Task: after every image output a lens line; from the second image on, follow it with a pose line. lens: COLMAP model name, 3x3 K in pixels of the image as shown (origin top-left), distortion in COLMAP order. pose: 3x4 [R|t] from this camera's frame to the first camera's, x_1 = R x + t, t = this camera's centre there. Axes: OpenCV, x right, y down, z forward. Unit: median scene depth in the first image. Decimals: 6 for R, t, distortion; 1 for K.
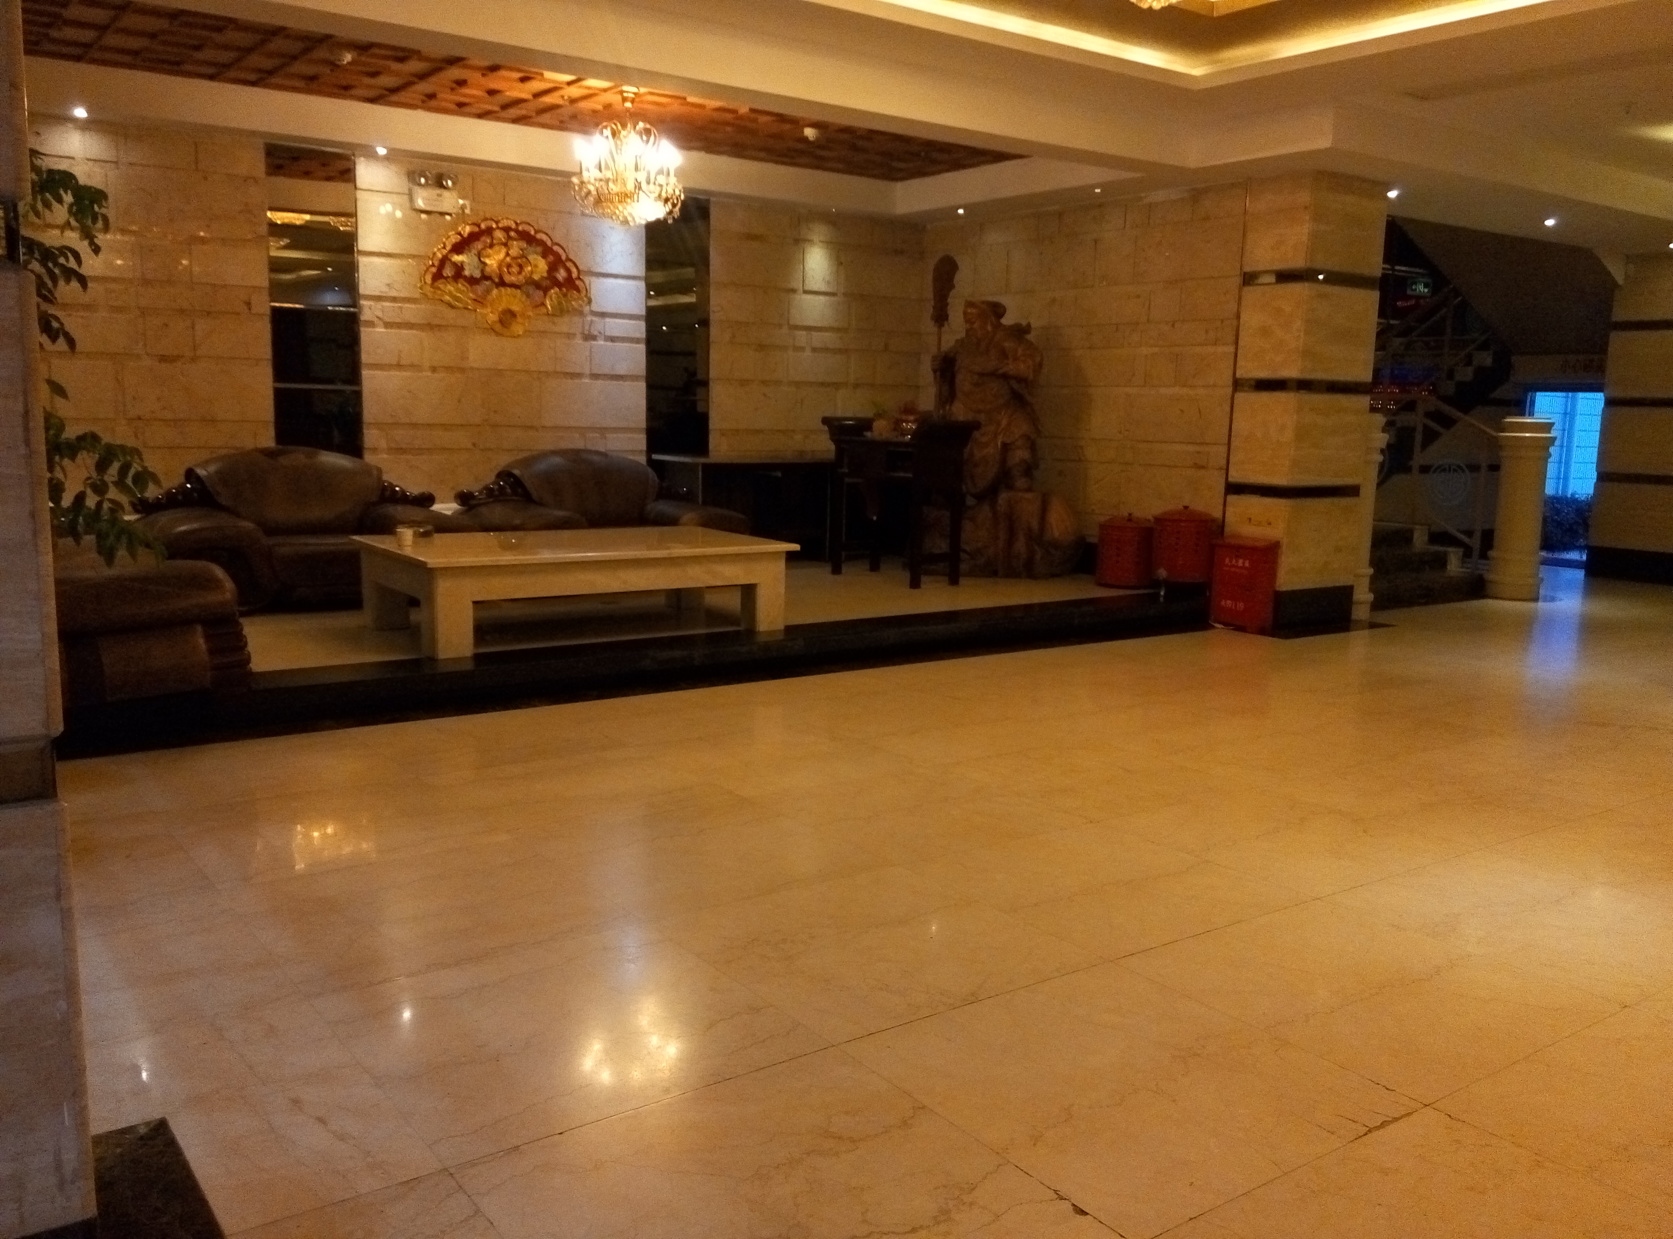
lens RADIAL K [[1370.5, 0, 865.3], [0, 1370.5, 620.3], [0, 0, 1]] dist [0.101088, -0.221397]
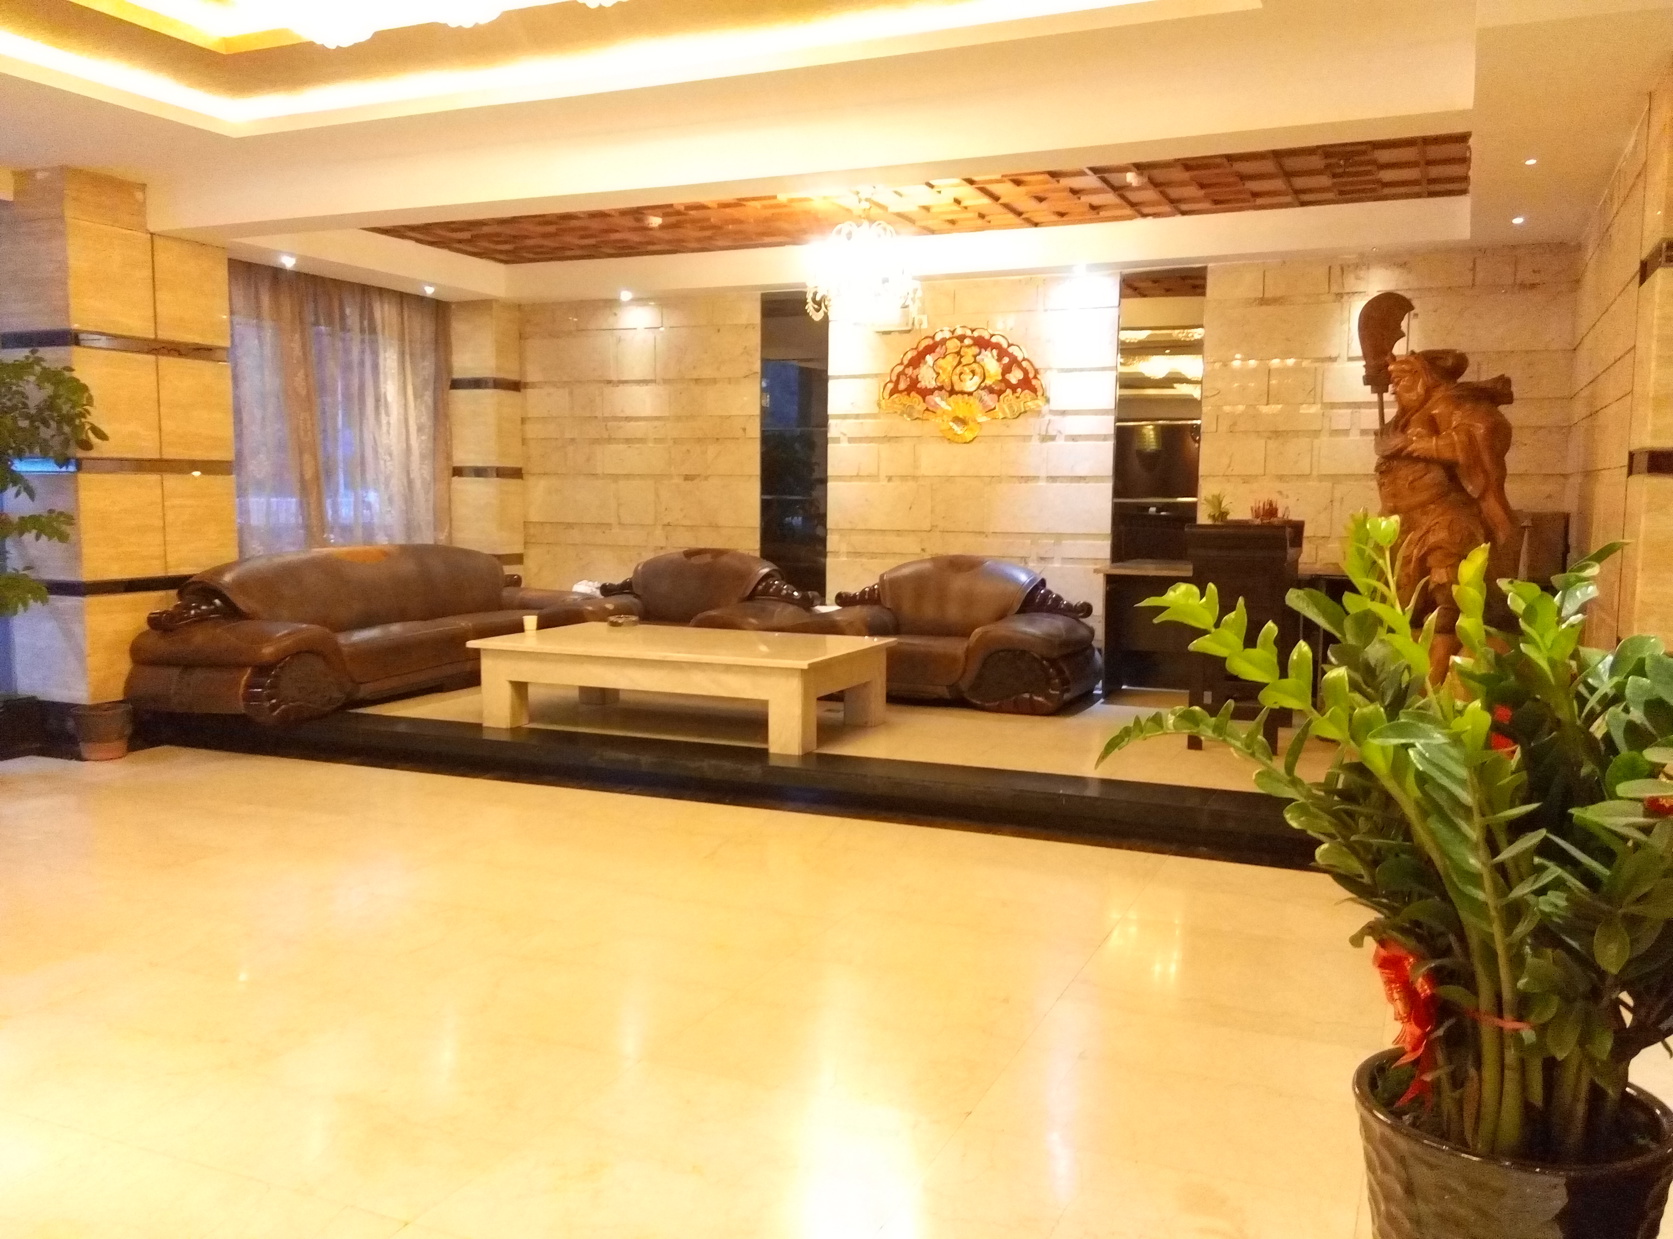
lens RADIAL K [[1370.5, 0, 865.3], [0, 1370.5, 620.3], [0, 0, 1]] dist [0.101088, -0.221397]
pose [[0.496074, 0.058558, -0.866303, 0.579572], [-0.126582, 0.991941, -0.005434, -0.064629], [0.859004, 0.112354, 0.499489, 0.462662]]
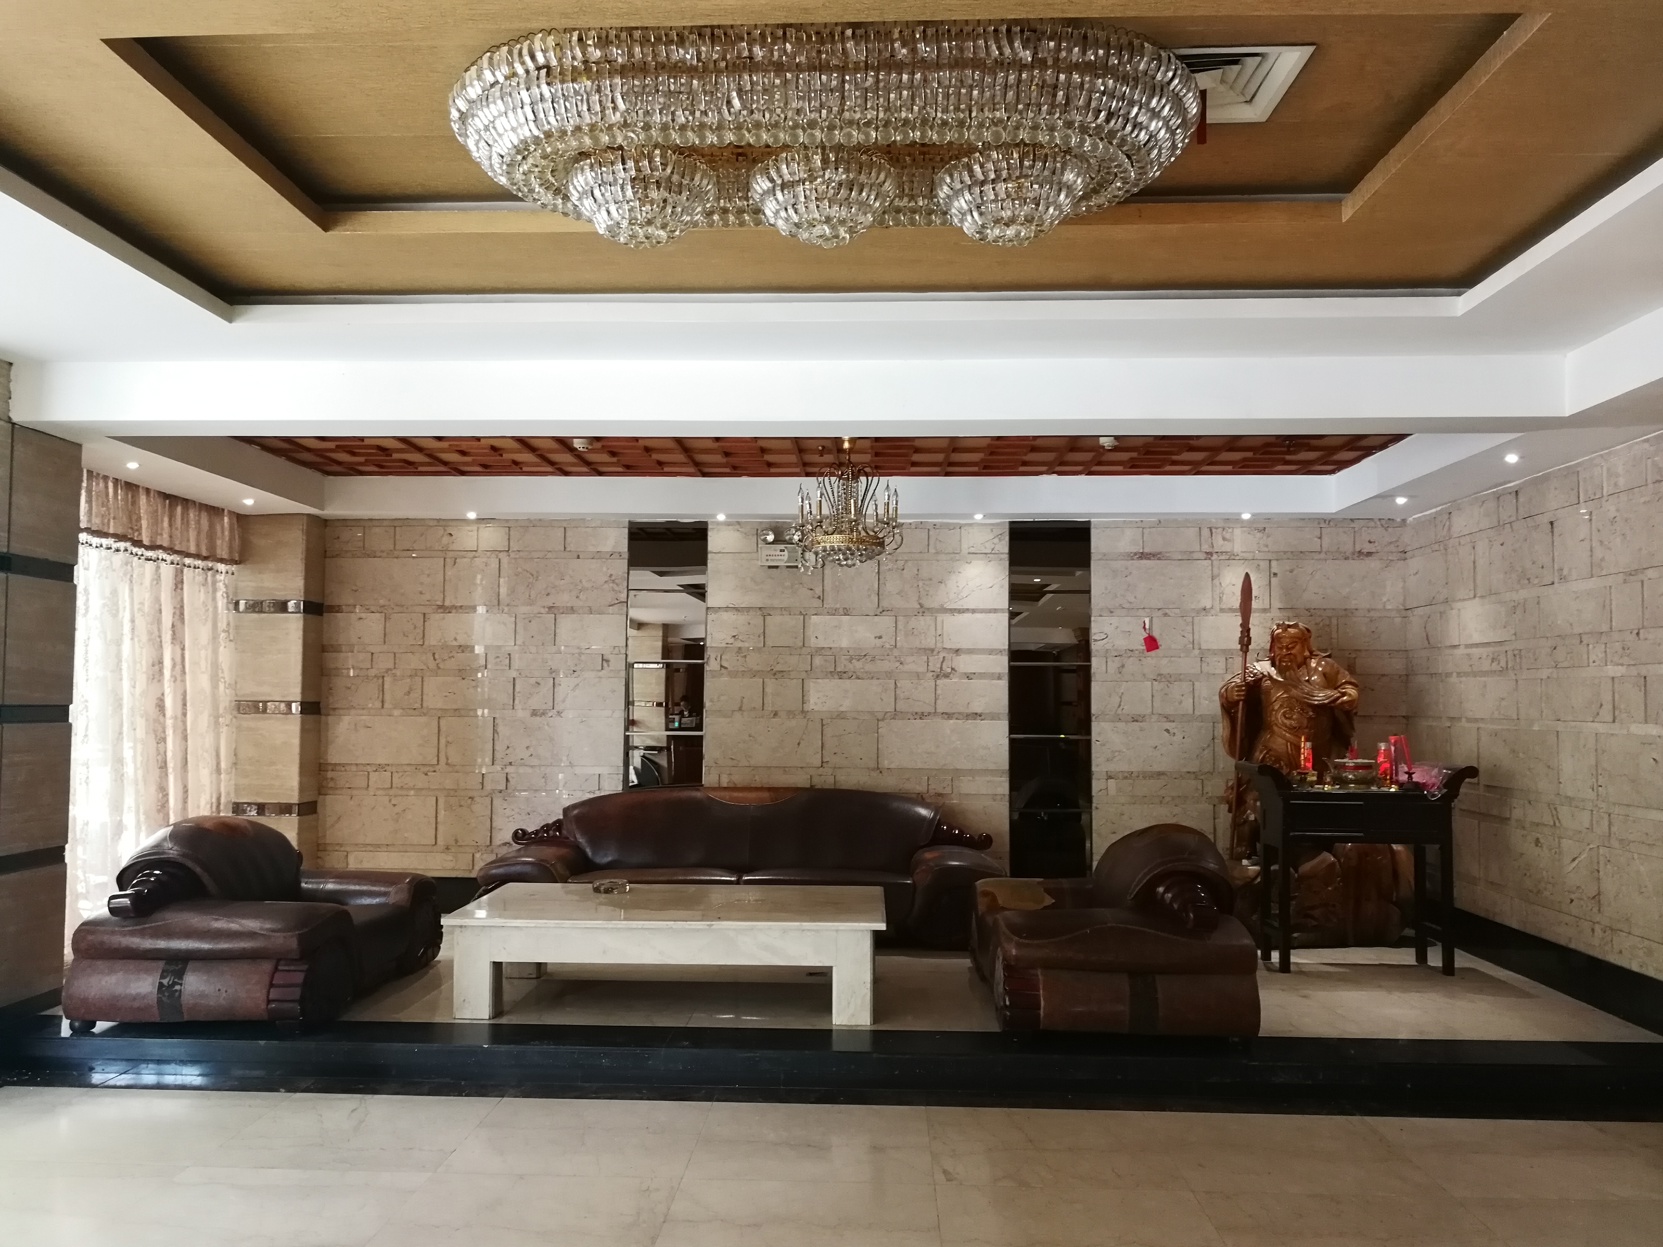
lens RADIAL K [[1279.2, 0, 831.5], [0, 1279.2, 623.5], [0, 0, 1]] dist [0.090822, 0.000838]
pose [[0.774575, -0.068328, -0.628781, 0.313279], [-0.085322, 0.973772, -0.210923, -0.049227], [0.626701, 0.217025, 0.748429, 0.295960]]
